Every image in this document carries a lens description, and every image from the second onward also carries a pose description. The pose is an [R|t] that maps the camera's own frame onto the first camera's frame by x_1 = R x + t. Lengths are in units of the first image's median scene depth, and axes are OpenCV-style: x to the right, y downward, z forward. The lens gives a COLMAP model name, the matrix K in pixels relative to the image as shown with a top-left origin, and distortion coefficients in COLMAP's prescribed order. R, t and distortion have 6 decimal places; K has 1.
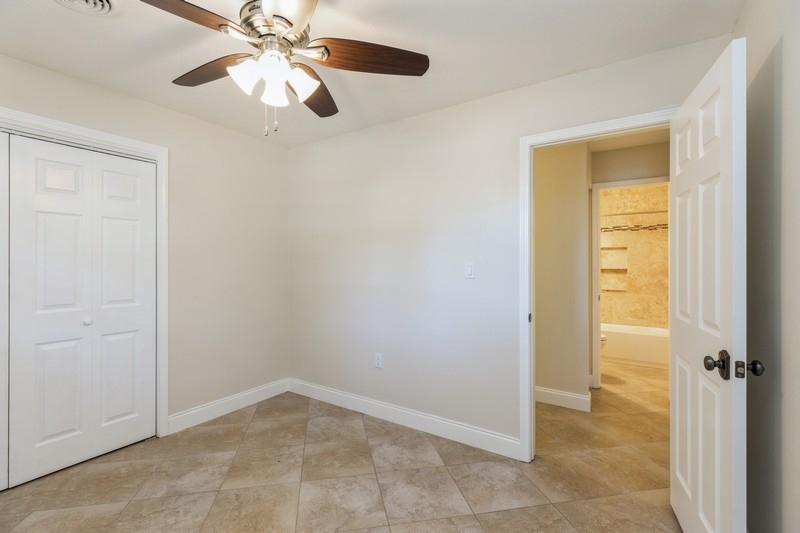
lens RADIAL K [[360.3, 0, 397.6], [0, 360.3, 267.8], [0, 0, 1]] dist [0.000157, 0.000377]
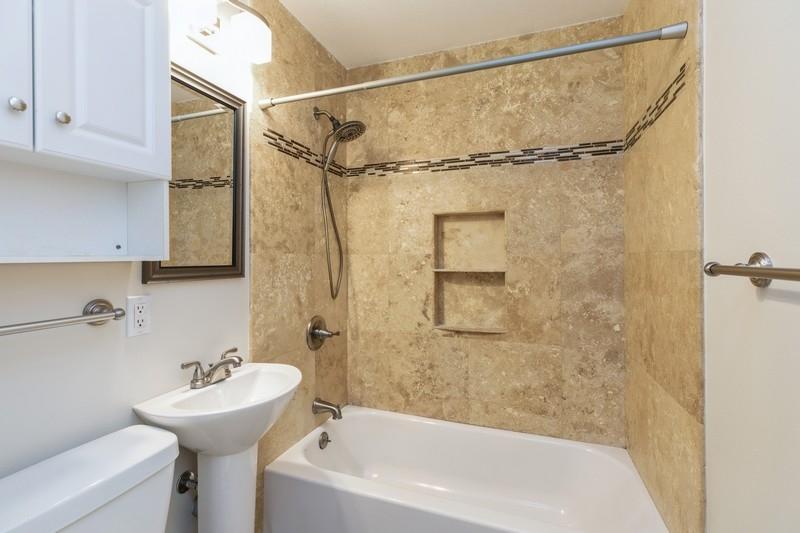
lens RADIAL K [[360.3, 0, 401.7], [0, 360.3, 263.8], [0, 0, 1]] dist [0.000157, 0.000377]
pose [[0.969926, -0.003090, 0.243379, 0.434268], [0.004307, 0.999981, -0.004469, -0.003442], [-0.243360, 0.005383, 0.969921, 0.653666]]
